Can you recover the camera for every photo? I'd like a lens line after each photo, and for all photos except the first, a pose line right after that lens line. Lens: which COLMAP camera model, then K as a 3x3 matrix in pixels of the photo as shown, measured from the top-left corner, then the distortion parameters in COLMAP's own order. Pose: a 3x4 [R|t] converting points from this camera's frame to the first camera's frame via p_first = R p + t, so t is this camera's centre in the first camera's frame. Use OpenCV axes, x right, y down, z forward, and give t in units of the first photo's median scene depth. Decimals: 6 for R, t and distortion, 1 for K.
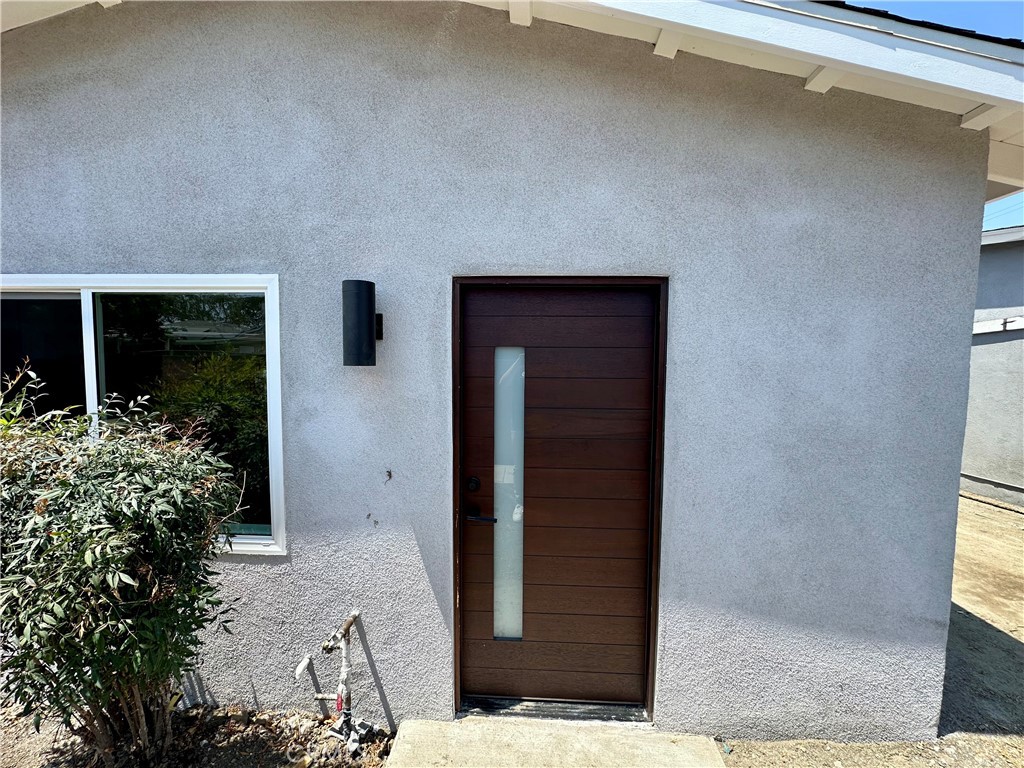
lens RADIAL K [[414.2, 0, 509.3], [0, 414.2, 389.6], [0, 0, 1]] dist [-0.001609, 0.000171]
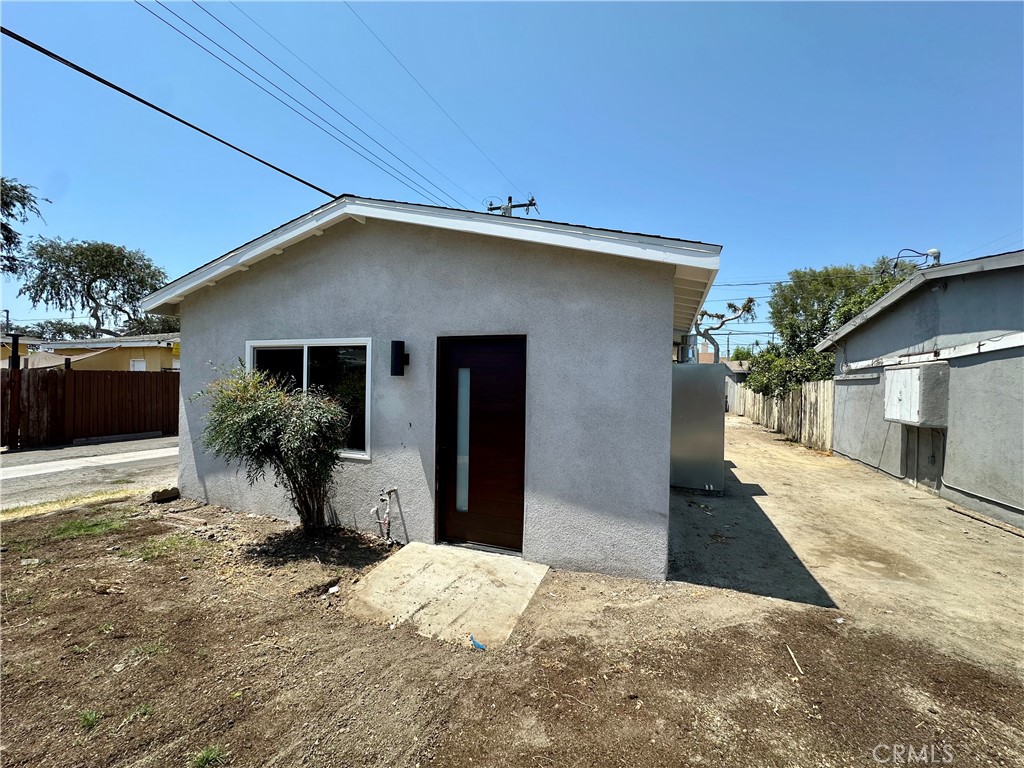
lens RADIAL K [[317.8, 0, 460.1], [0, 317.8, 385.3], [0, 0, 1]] dist [-0.000122, -0.000030]
pose [[0.949135, 0.014610, -0.314529, 0.511123], [-0.031674, 0.998286, -0.049211, 0.069265], [0.313271, 0.056670, 0.947971, -0.561093]]
